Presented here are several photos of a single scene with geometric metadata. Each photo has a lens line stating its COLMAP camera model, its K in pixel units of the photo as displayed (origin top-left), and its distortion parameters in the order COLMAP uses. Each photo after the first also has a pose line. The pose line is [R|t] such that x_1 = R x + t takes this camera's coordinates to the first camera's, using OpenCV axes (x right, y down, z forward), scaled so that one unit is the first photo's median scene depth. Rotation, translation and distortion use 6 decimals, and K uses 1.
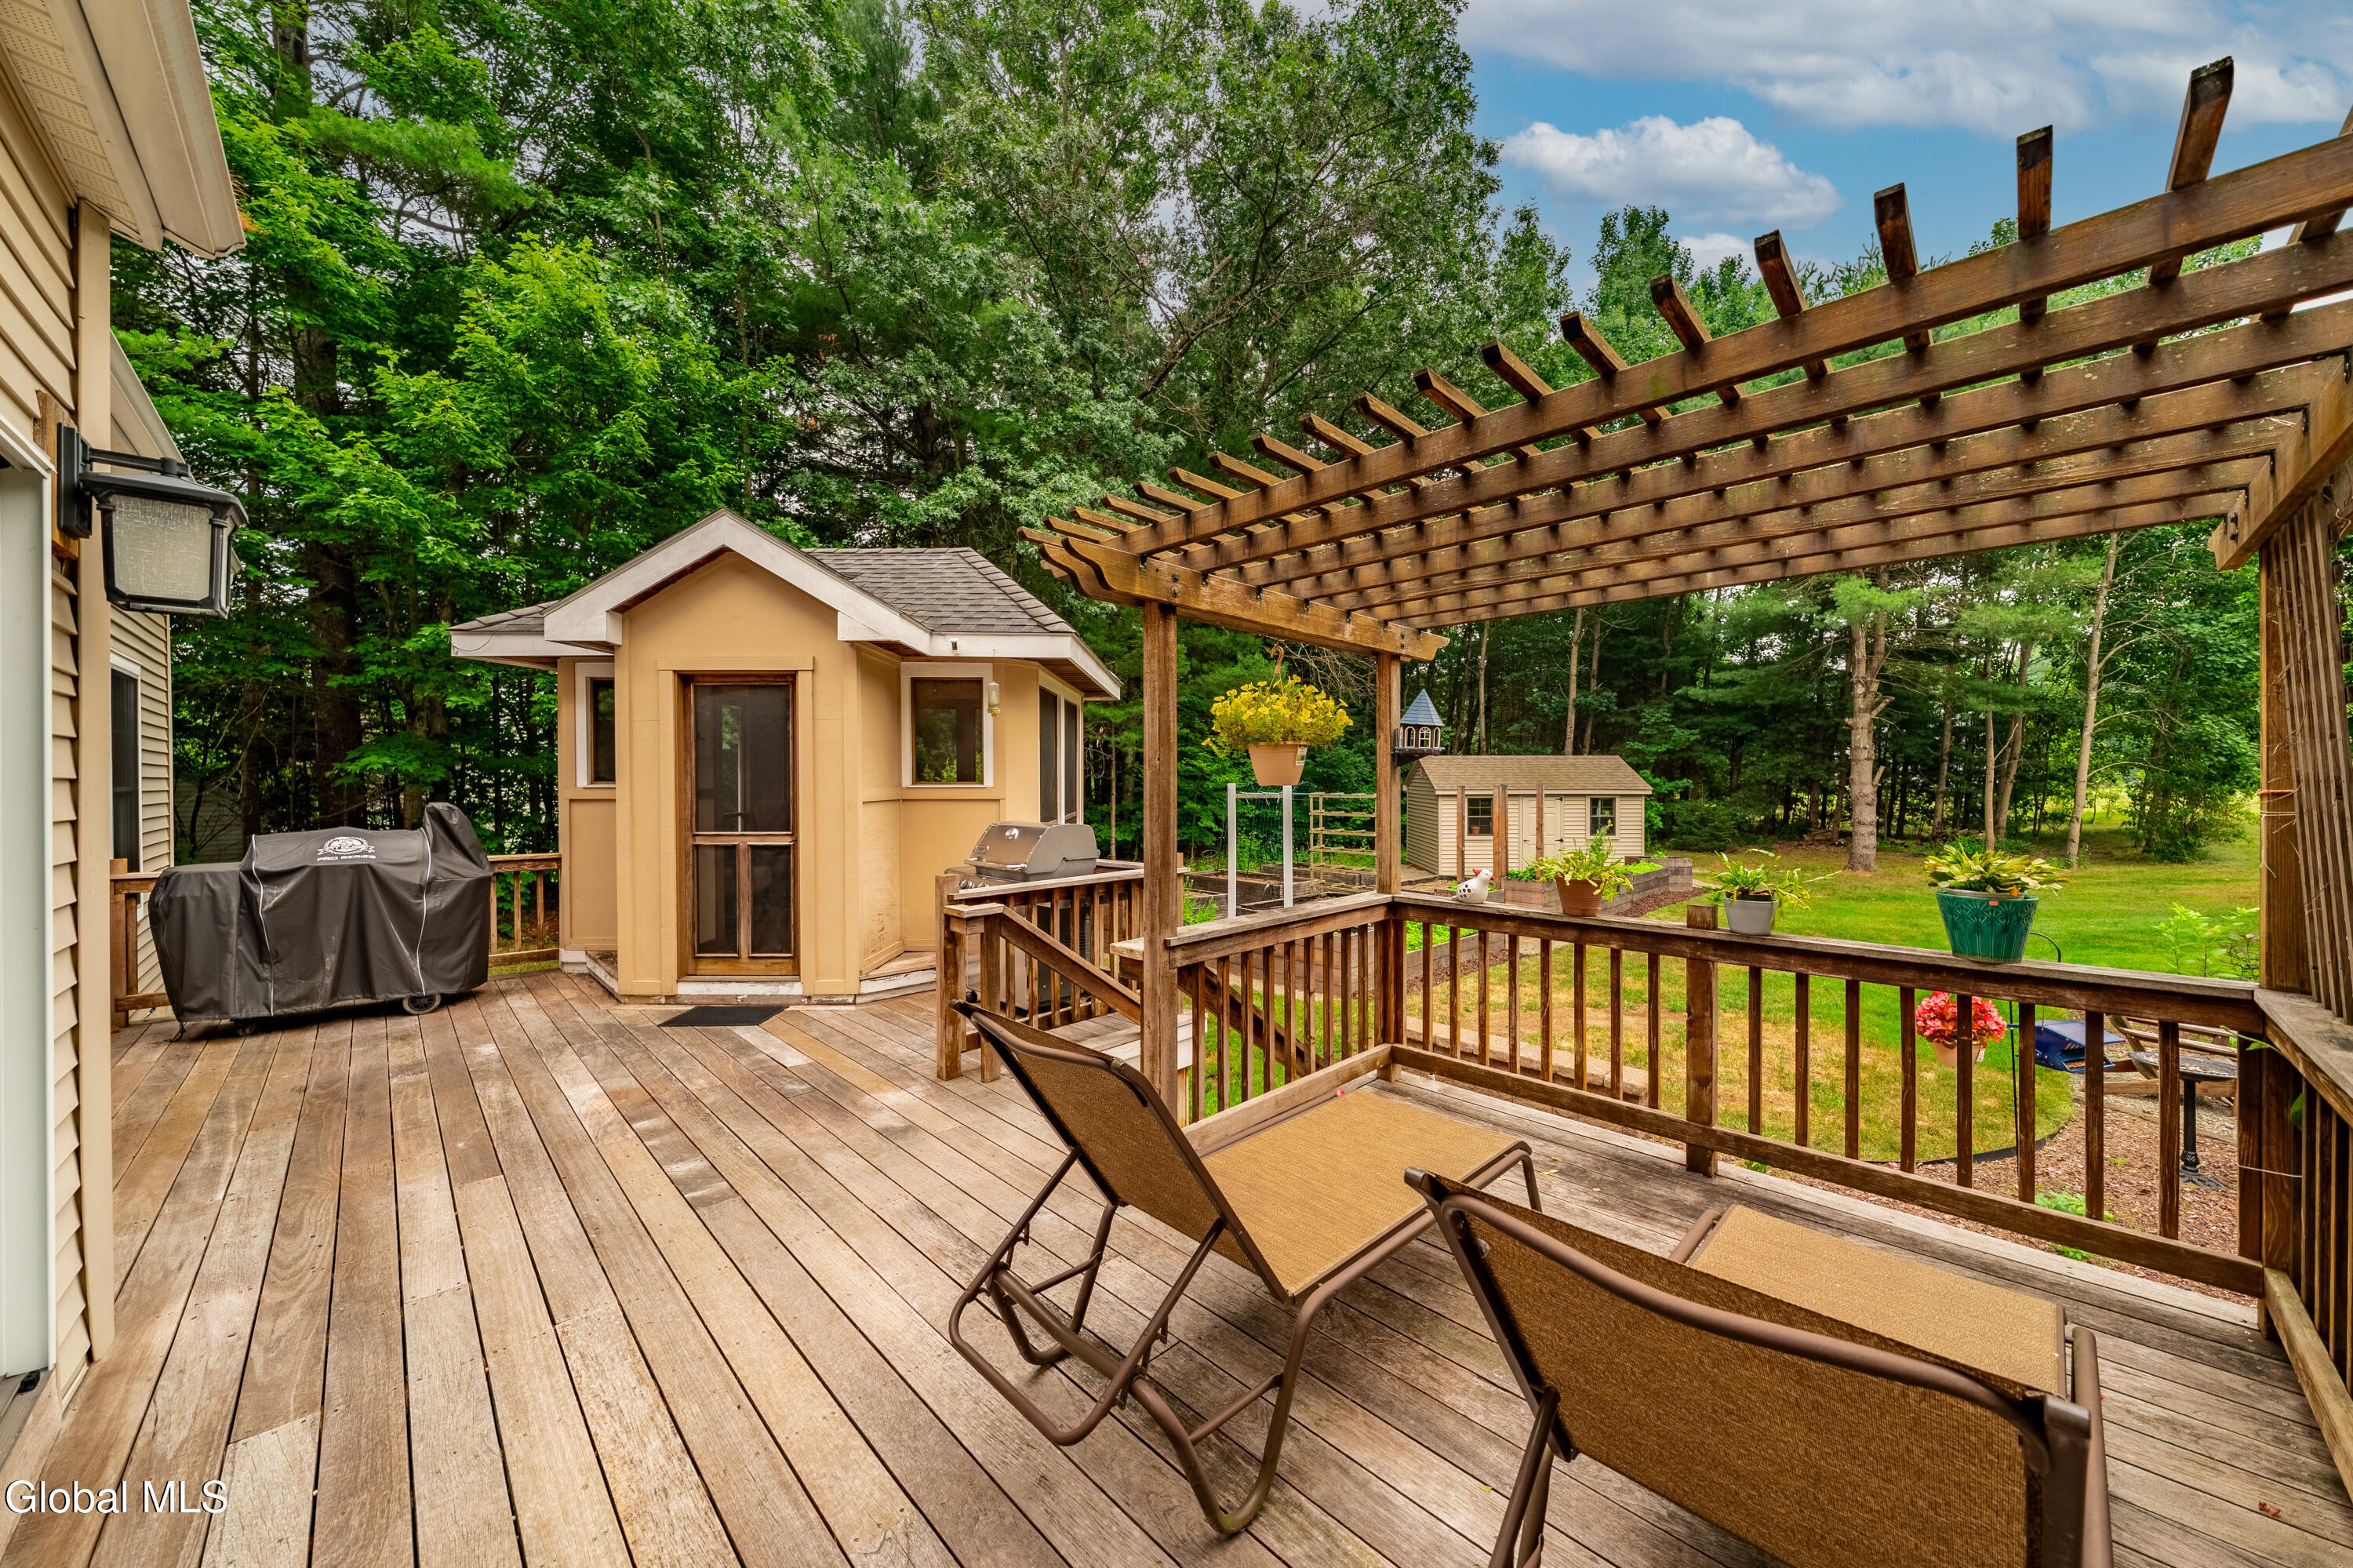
lens RADIAL K [[831.4, 0, 1172.3], [0, 831.4, 783.3], [0, 0, 1]] dist [-0.001329, 0.000090]
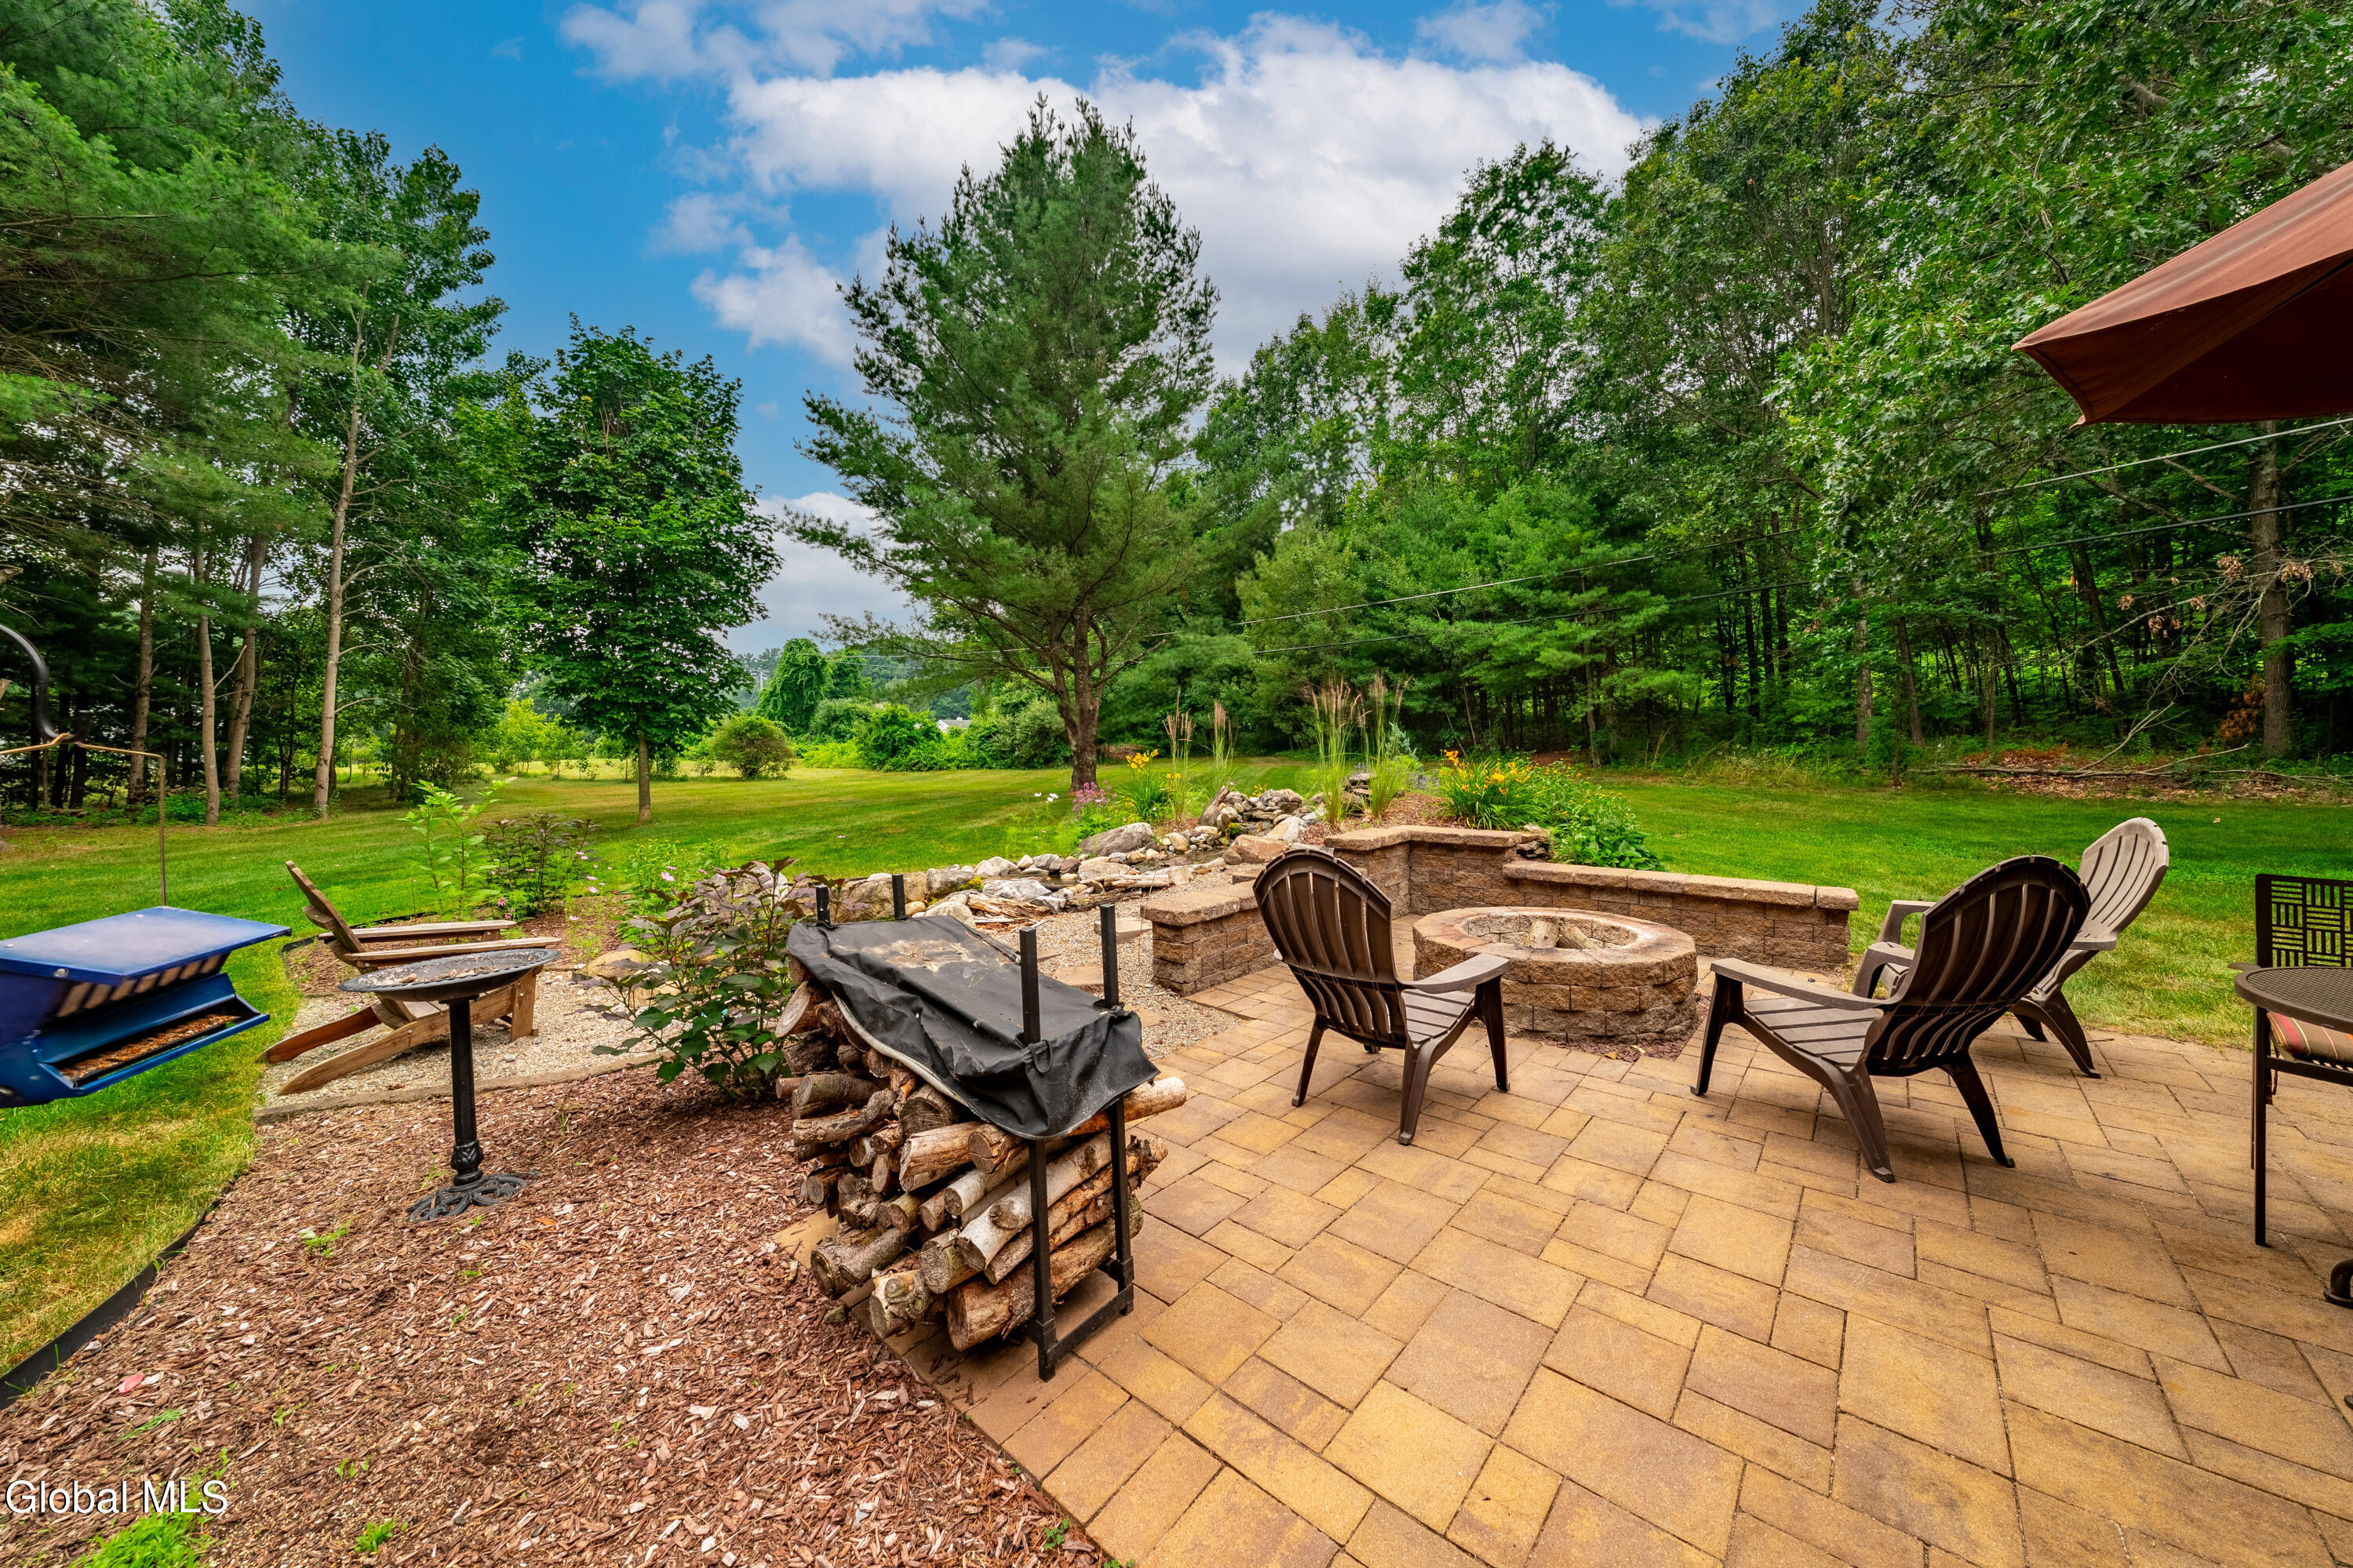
lens RADIAL K [[781.3, 0, 1186.3], [0, 781.3, 791.5], [0, 0, 1]] dist [-0.003081, 0.000661]
pose [[-0.081707, -0.030786, 0.996181, 0.177578], [0.016037, 0.999353, 0.032200, 0.054198], [-0.996527, 0.018607, -0.081160, 0.147477]]
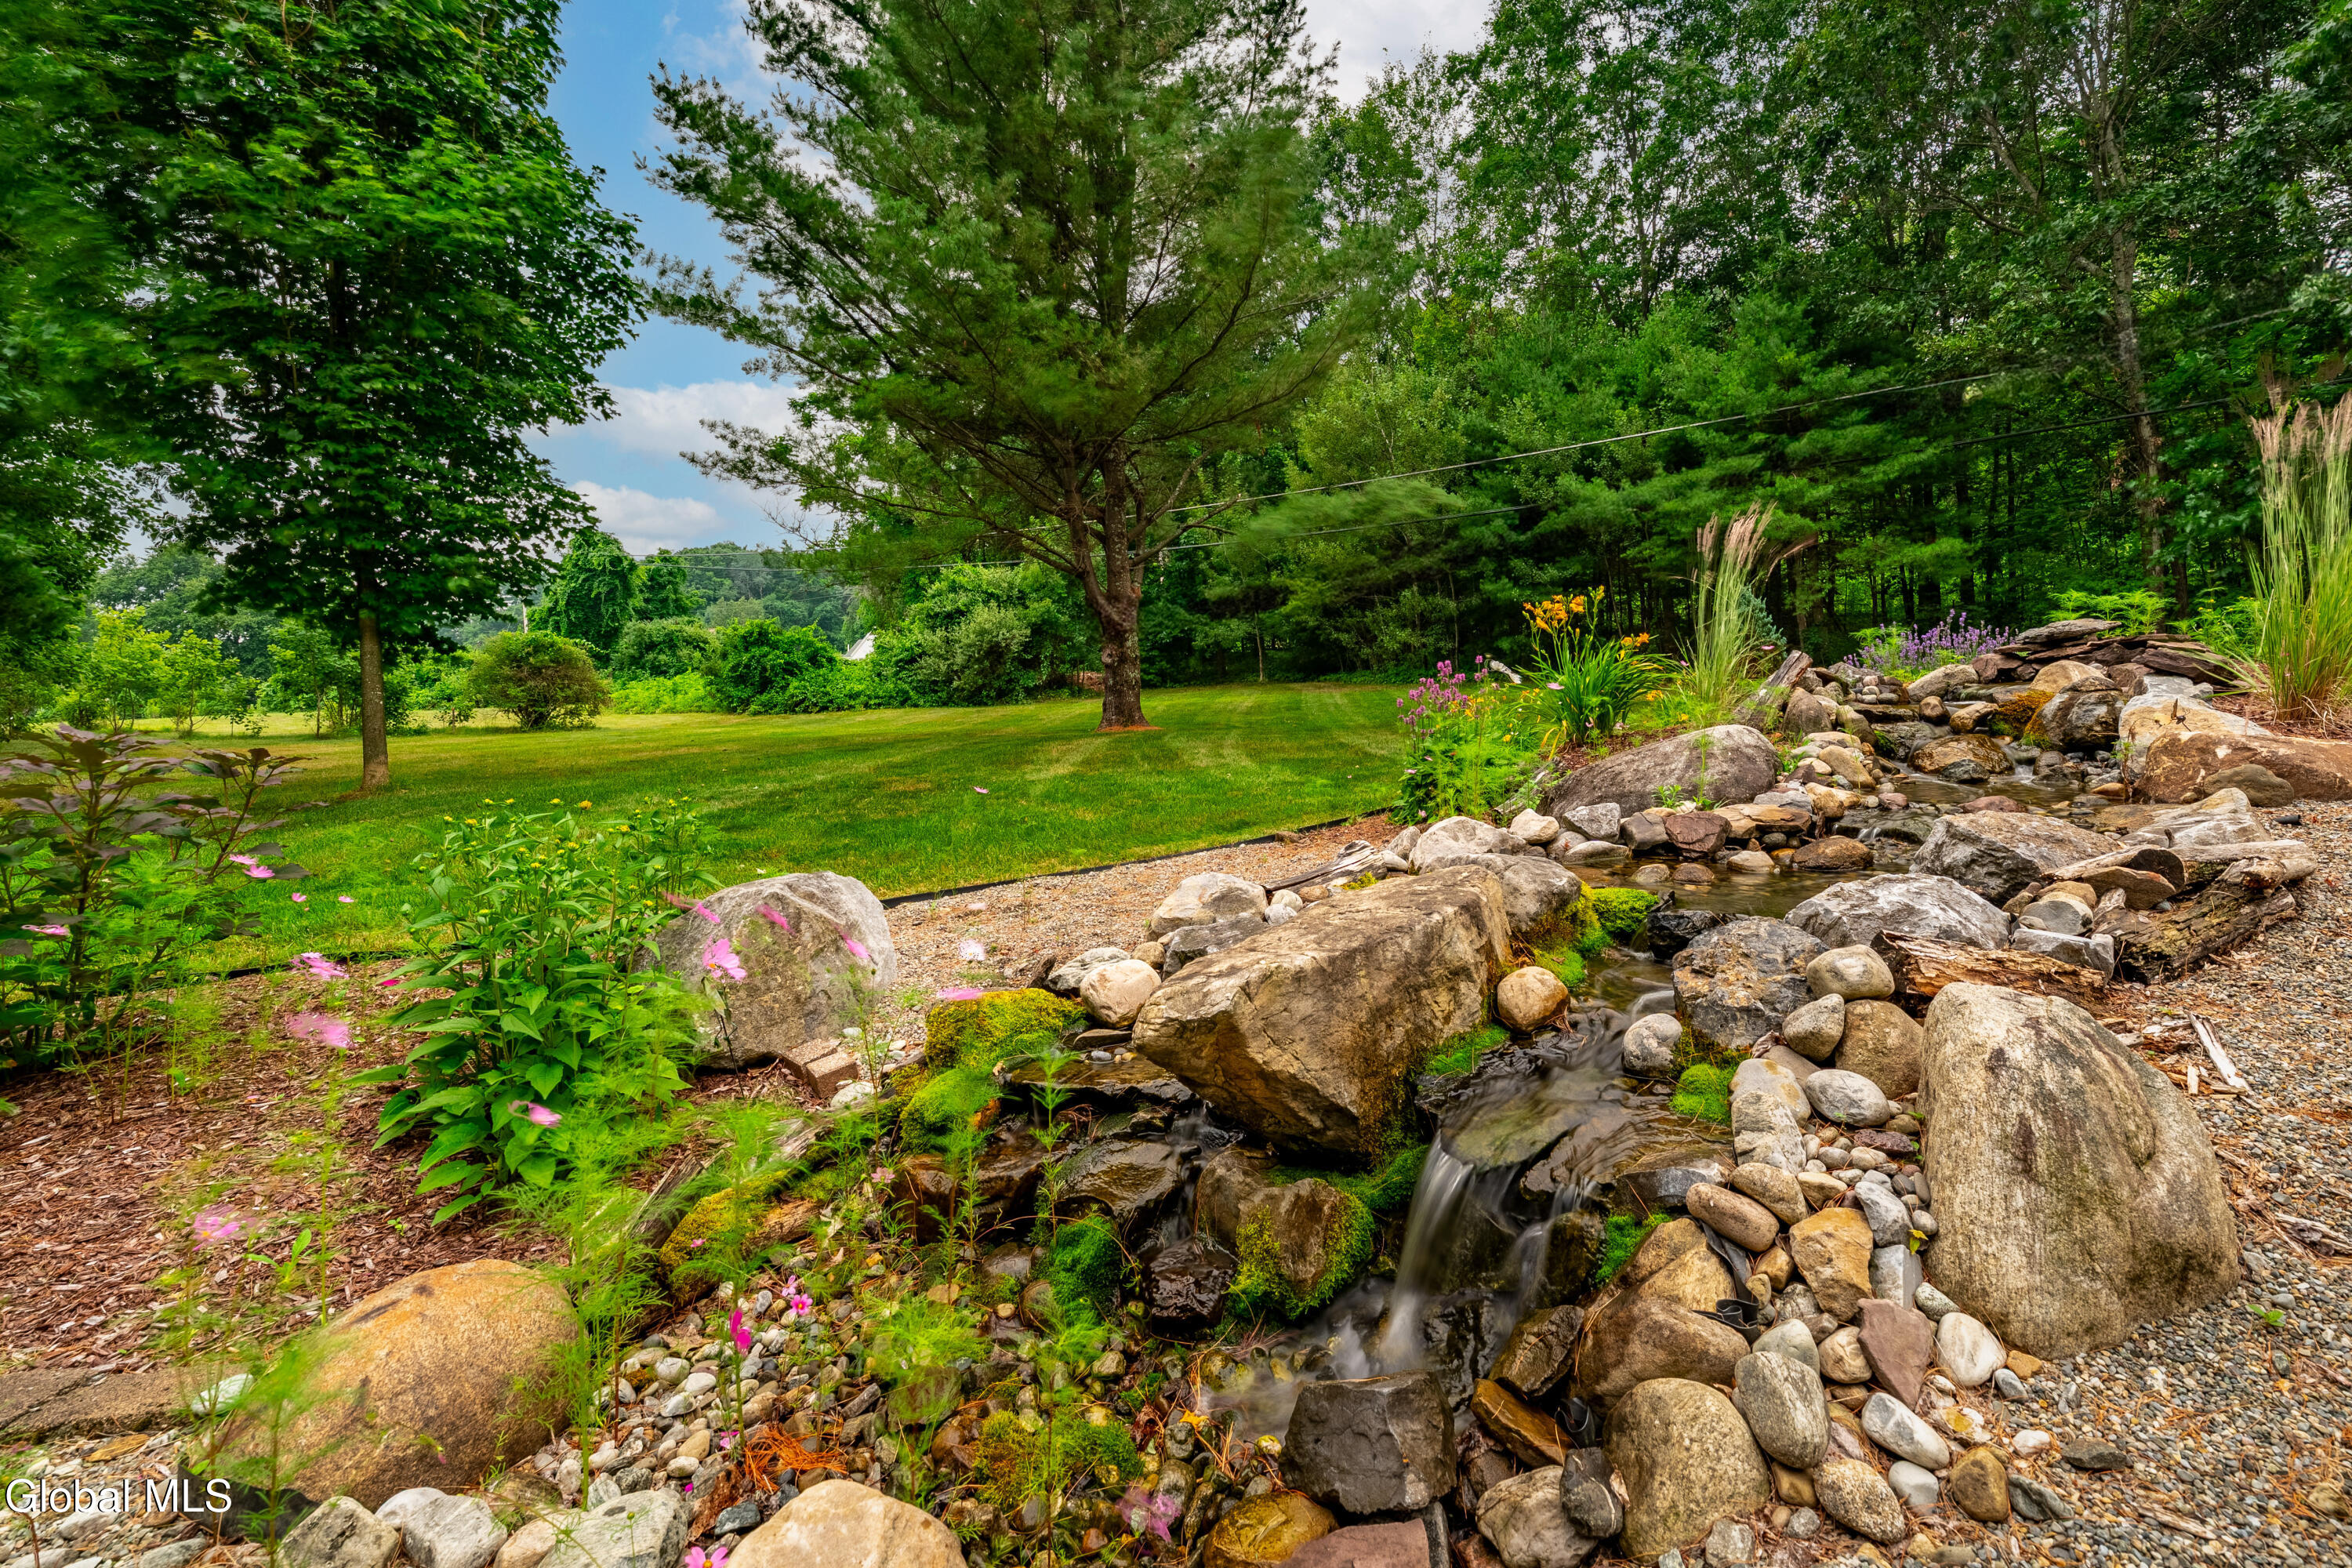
lens RADIAL K [[937.6, 0, 1220.3], [0, 937.6, 733.3], [0, 0, 1]] dist [-0.000534, -0.000209]
pose [[-0.231314, -0.013303, 0.972788, 0.357324], [0.038595, 0.998994, 0.022839, 0.070833], [-0.972113, 0.042828, -0.230567, 0.265534]]
